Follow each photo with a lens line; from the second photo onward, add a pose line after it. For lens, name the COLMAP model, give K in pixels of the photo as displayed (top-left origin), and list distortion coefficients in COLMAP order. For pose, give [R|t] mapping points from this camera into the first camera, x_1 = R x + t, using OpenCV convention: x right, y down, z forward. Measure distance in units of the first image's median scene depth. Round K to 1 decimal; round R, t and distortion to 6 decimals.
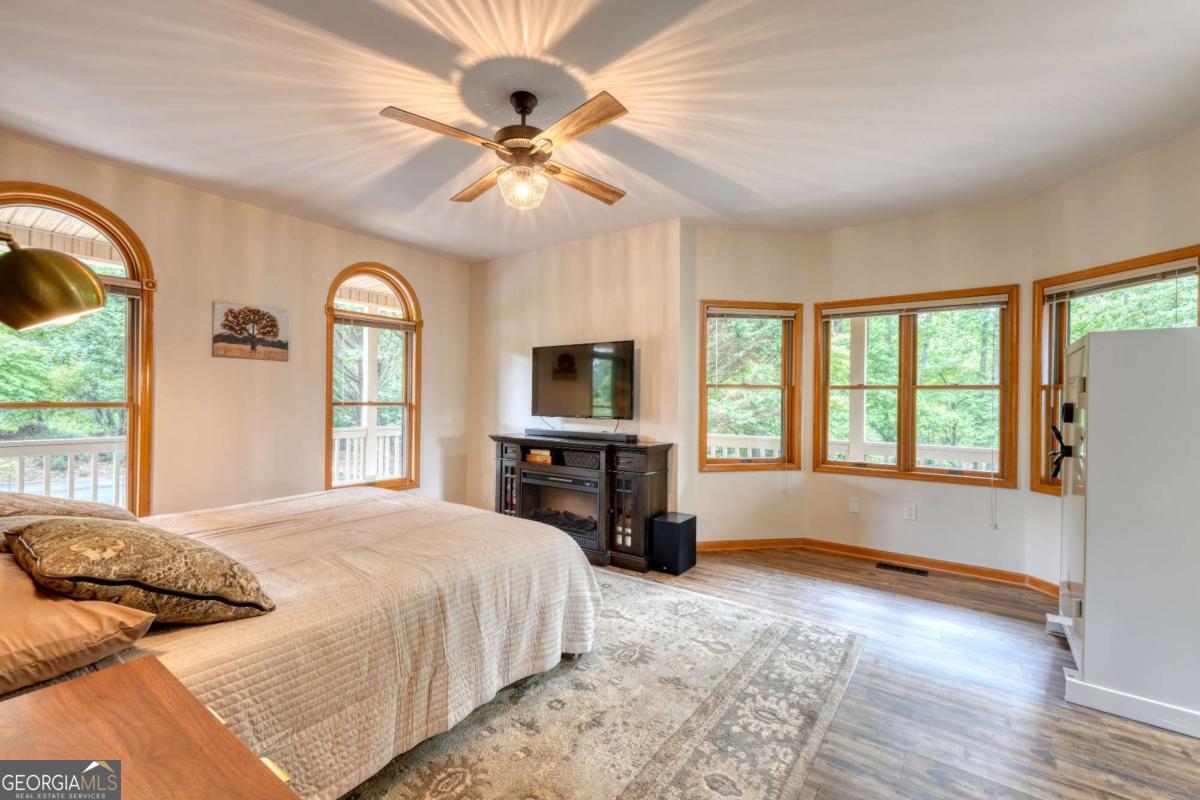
lens RADIAL K [[514.1, 0, 600.0], [0, 514.1, 400.0], [0, 0, 1]] dist [0.000617, 0.000057]
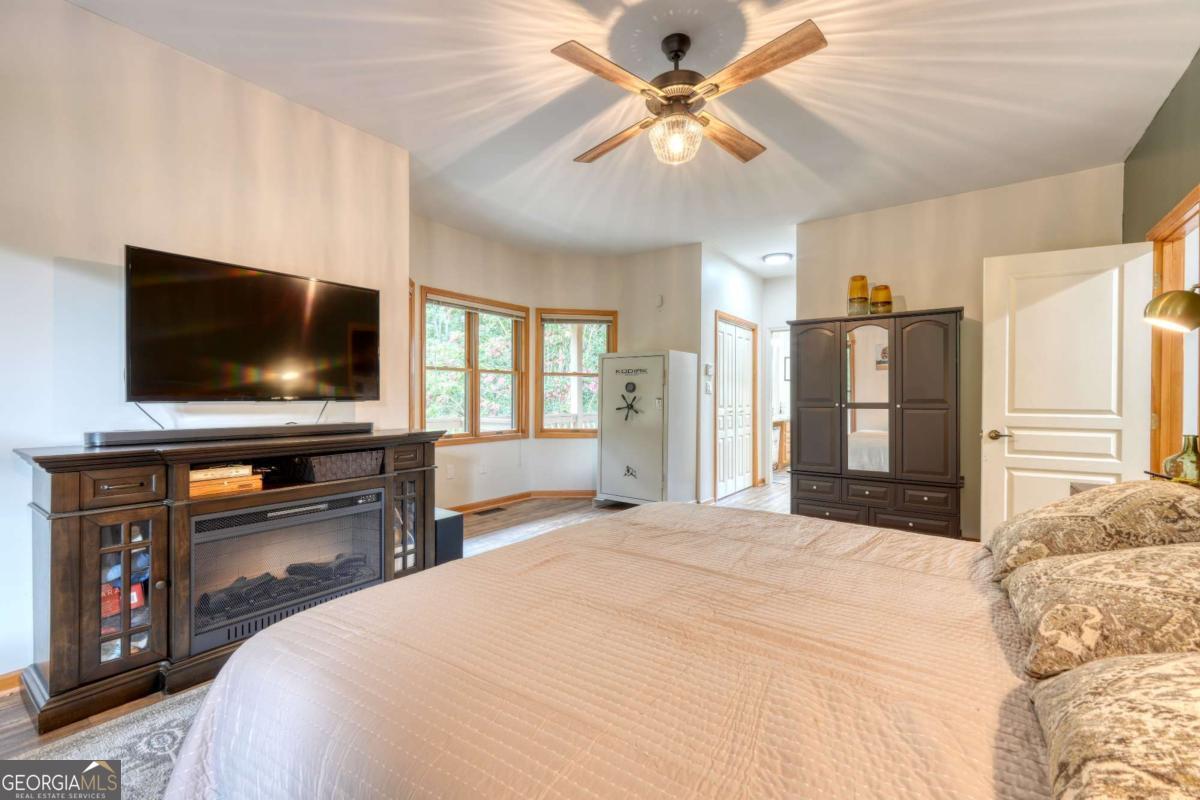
lens RADIAL K [[514.1, 0, 600.0], [0, 514.1, 400.0], [0, 0, 1]] dist [0.000617, 0.000057]
pose [[-0.013655, -0.016902, 0.999764, -0.686169], [-0.016994, 0.999717, 0.016669, 0.019473], [-0.999762, -0.016763, -0.013939, 0.716358]]
